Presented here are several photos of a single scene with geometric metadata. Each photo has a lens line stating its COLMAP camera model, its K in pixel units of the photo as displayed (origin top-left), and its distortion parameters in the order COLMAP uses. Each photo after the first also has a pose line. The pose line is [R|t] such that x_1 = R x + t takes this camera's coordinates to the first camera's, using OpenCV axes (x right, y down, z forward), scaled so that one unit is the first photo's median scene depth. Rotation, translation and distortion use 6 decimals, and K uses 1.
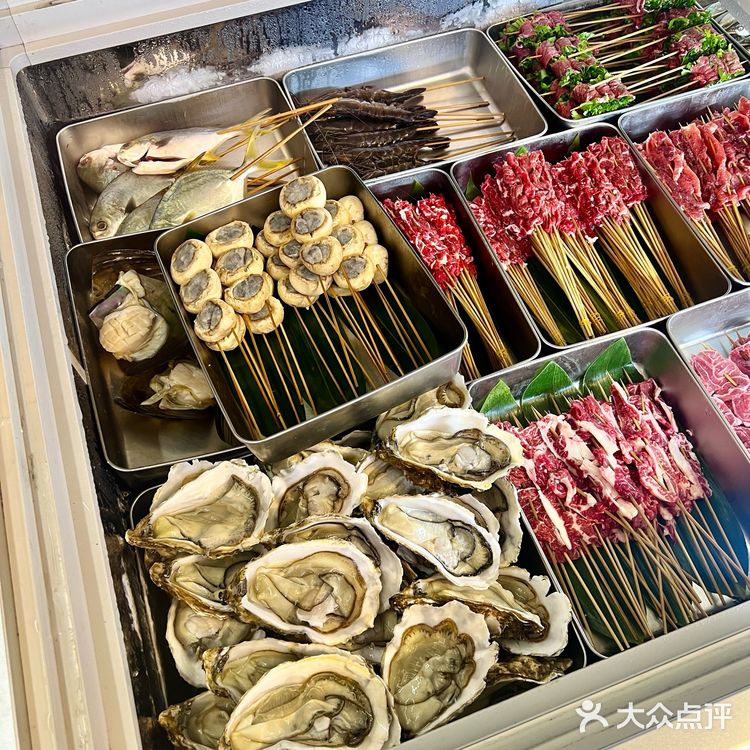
lens RADIAL K [[744.2, 0, 375.0], [0, 744.2, 375.0], [0, 0, 1]] dist [-0.003528, -0.032010]
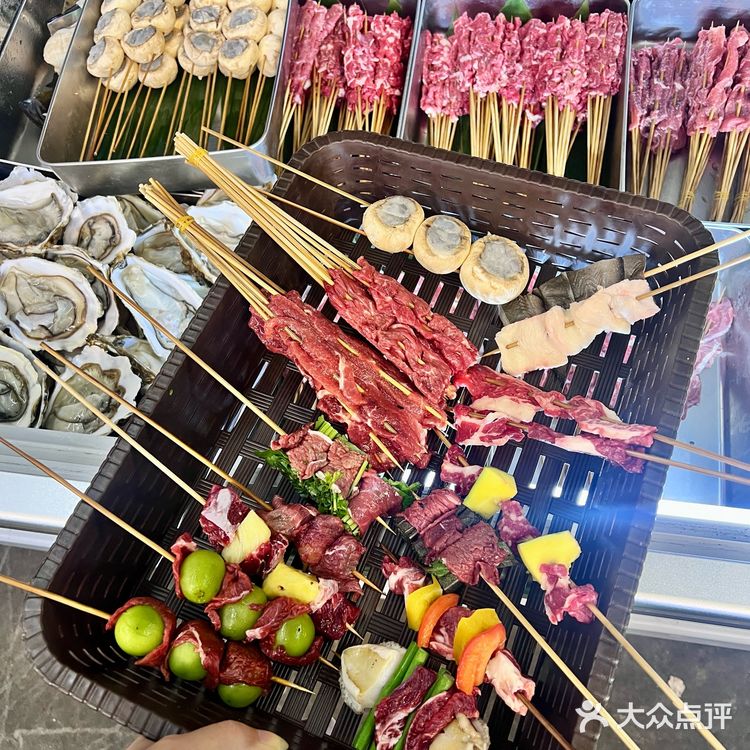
lens RADIAL K [[744.2, 0, 375.0], [0, 744.2, 375.0], [0, 0, 1]] dist [-0.003528, -0.032010]
pose [[0.884640, 0.413546, -0.215388, 0.535225], [-0.358891, 0.898807, 0.251680, -0.068059], [0.297673, -0.145345, 0.943539, 0.040949]]
